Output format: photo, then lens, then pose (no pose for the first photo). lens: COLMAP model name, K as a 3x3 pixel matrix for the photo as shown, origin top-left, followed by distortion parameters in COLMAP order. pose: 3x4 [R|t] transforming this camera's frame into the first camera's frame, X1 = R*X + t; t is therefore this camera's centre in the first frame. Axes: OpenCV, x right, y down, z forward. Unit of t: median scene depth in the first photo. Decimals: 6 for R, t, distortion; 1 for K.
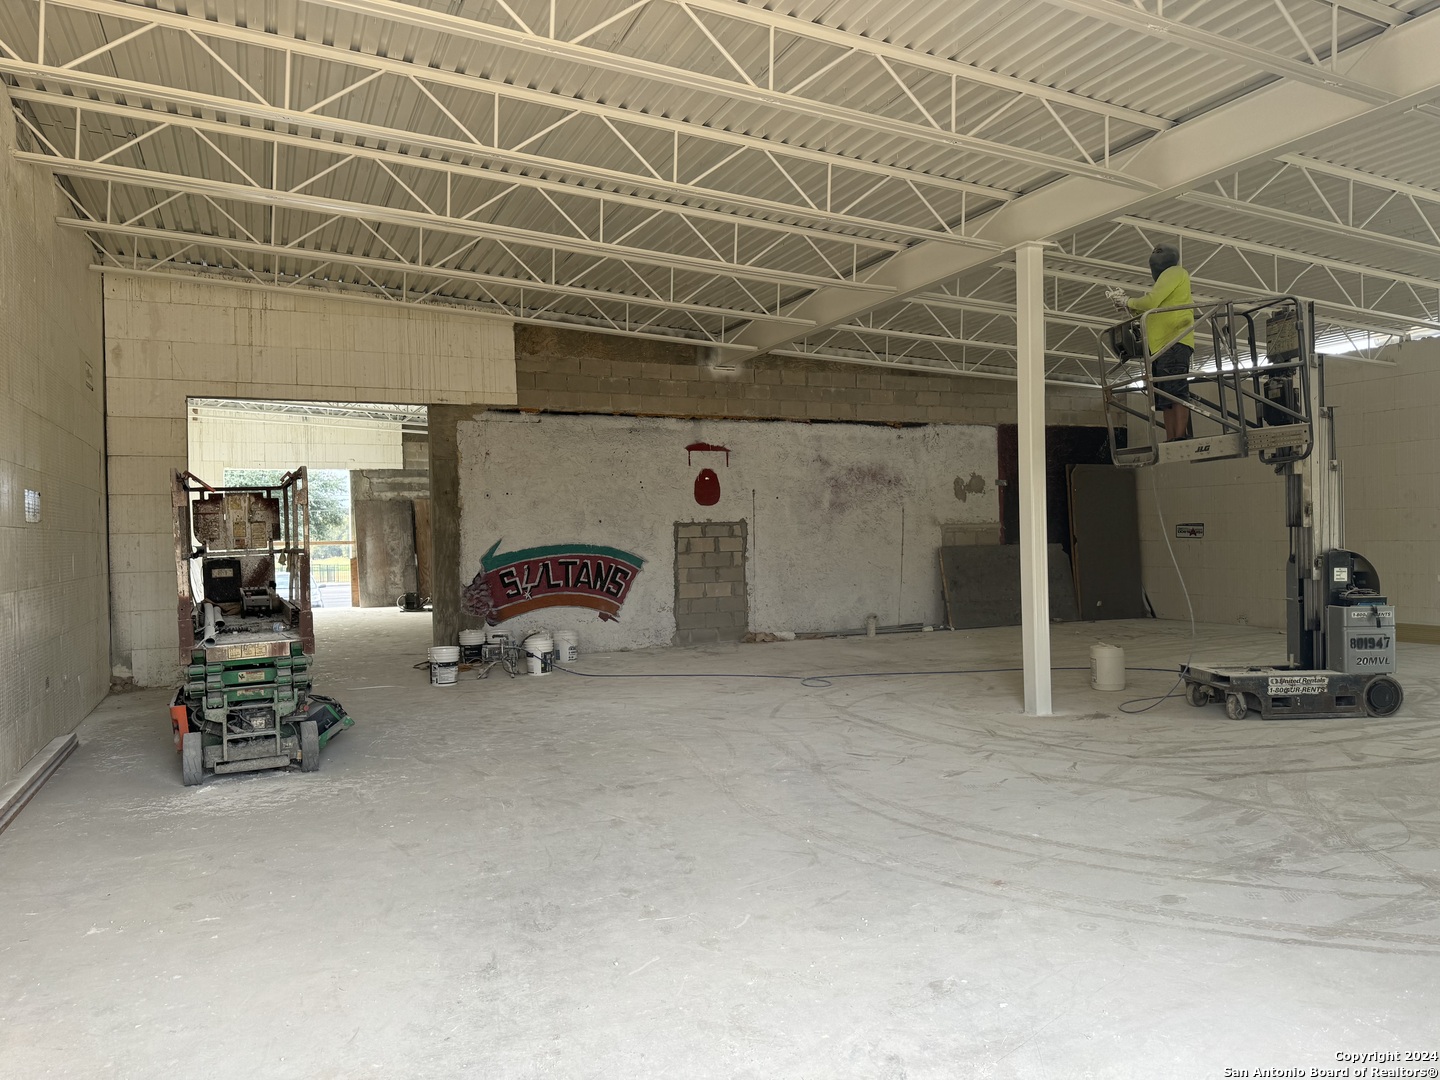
lens RADIAL K [[980.5, 0, 720.0], [0, 980.5, 540.0], [0, 0, 1]] dist [0.001552, -0.000245]
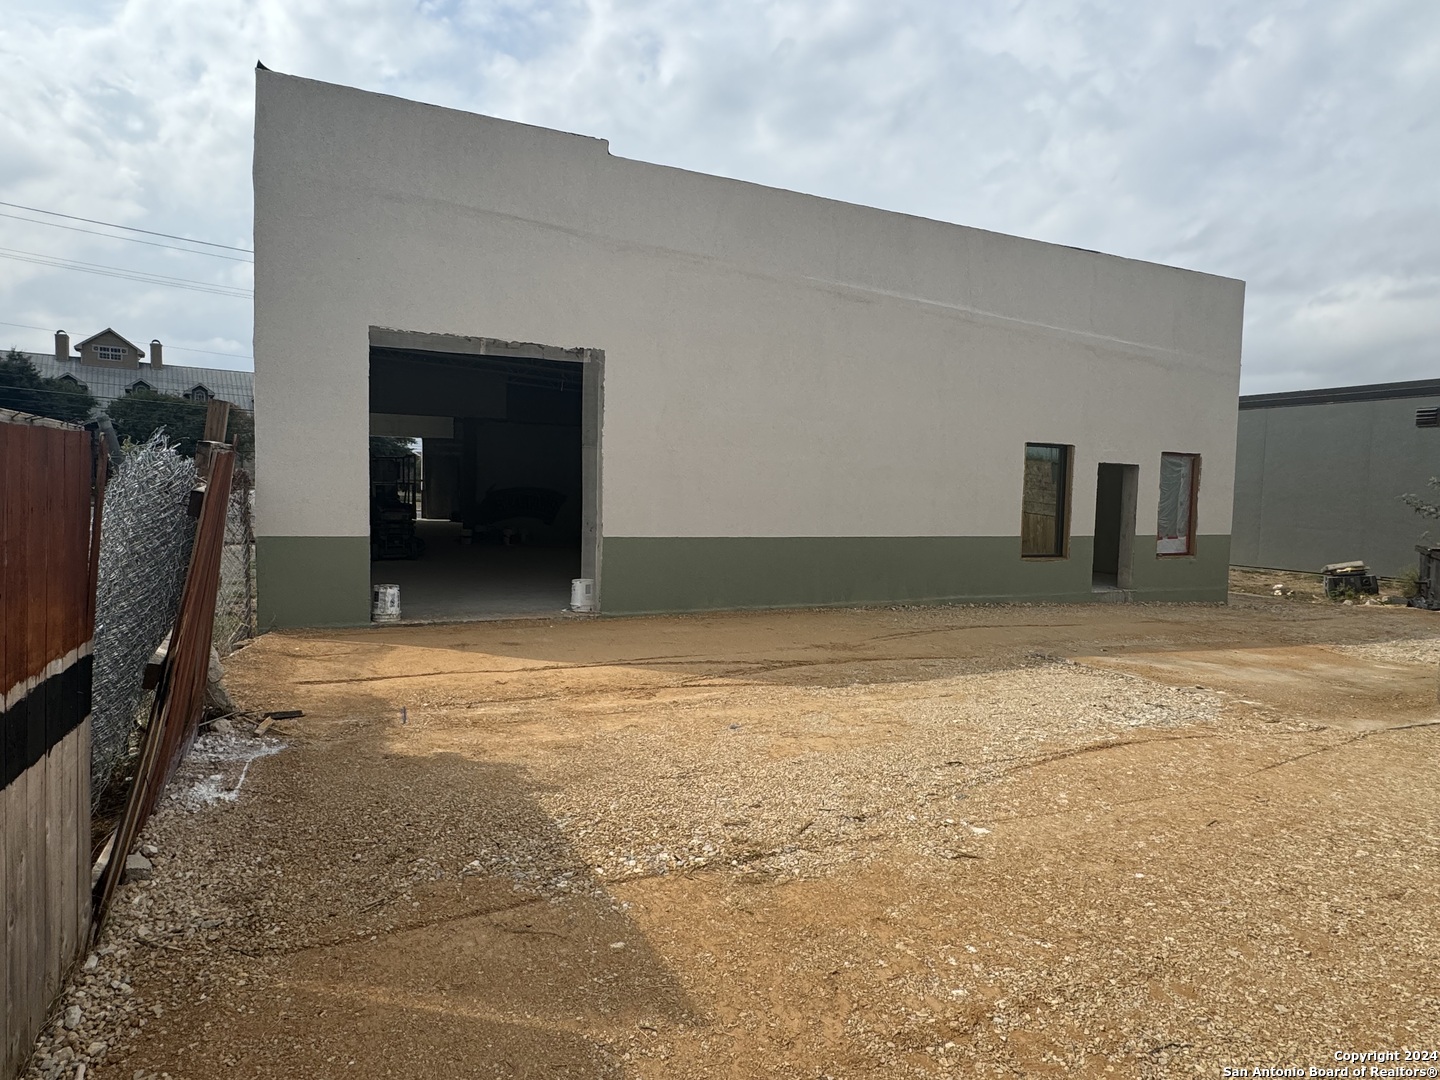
lens RADIAL K [[851.9, 0, 720.0], [0, 851.9, 540.0], [0, 0, 1]] dist [-0.001424, 0.000846]
pose [[0.998987, 0.044324, -0.007778, 0.274964], [-0.043845, 0.997599, 0.053602, 0.001489], [0.010135, -0.053206, 0.998532, -0.821165]]
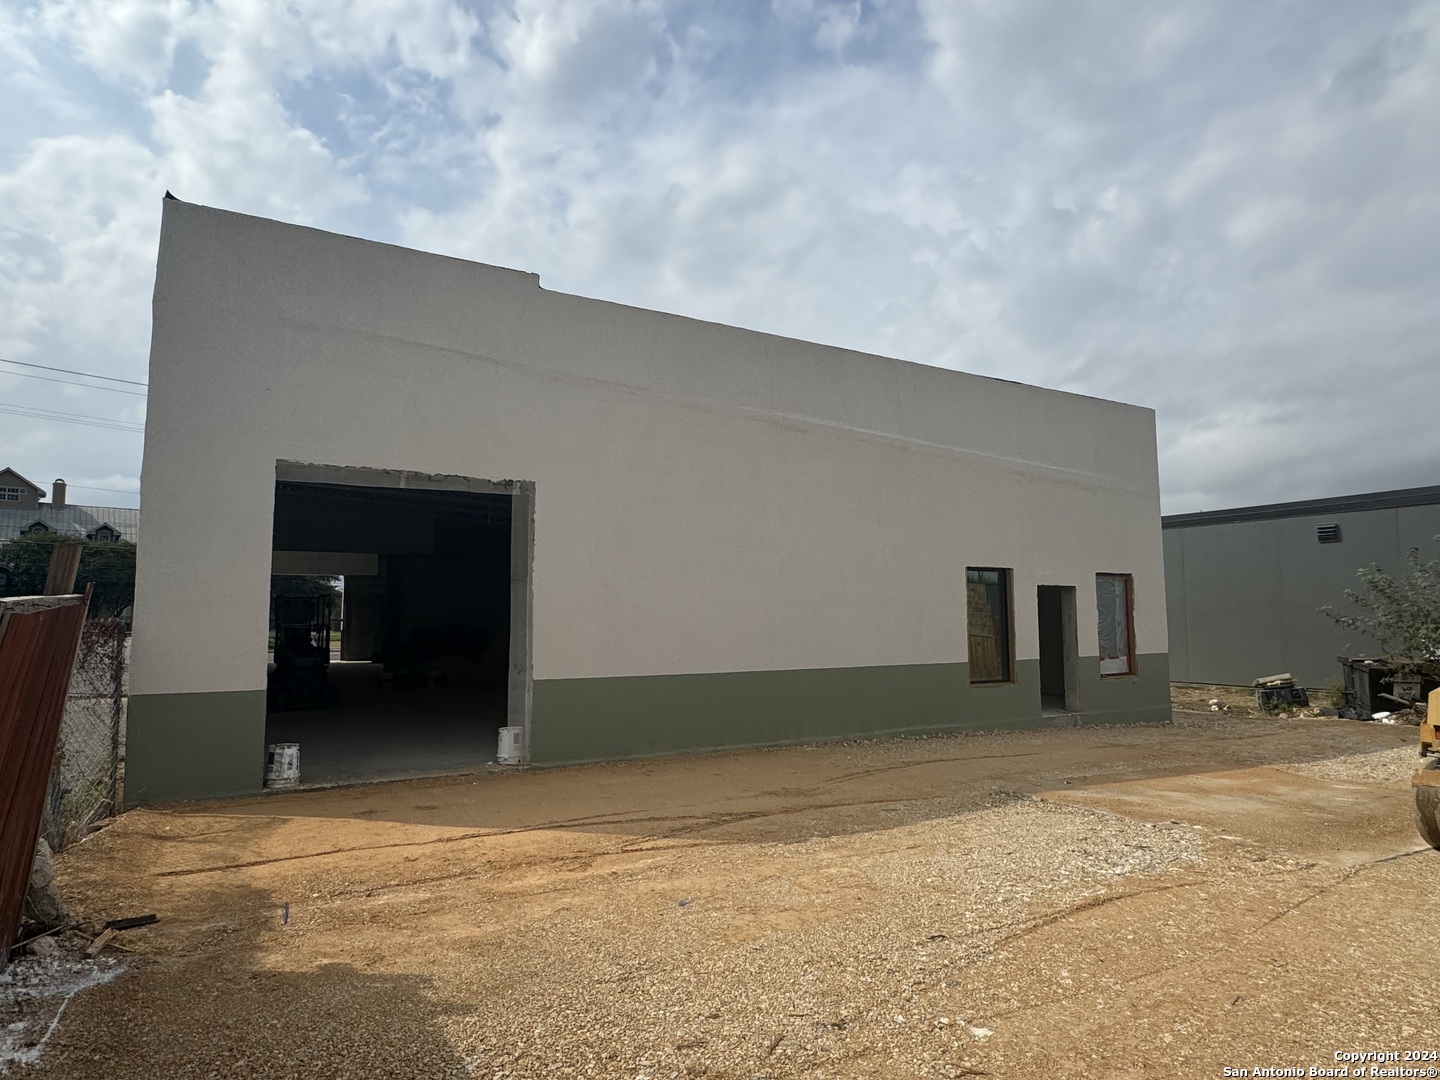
lens RADIAL K [[845.0, 0, 730.8], [0, 845.0, 539.3], [0, 0, 1]] dist [0.000500, 0.000468]
pose [[0.996983, 0.022608, 0.074260, 0.271709], [-0.015150, 0.994922, -0.099506, -0.005954], [-0.076132, 0.098081, 0.992262, -0.764615]]
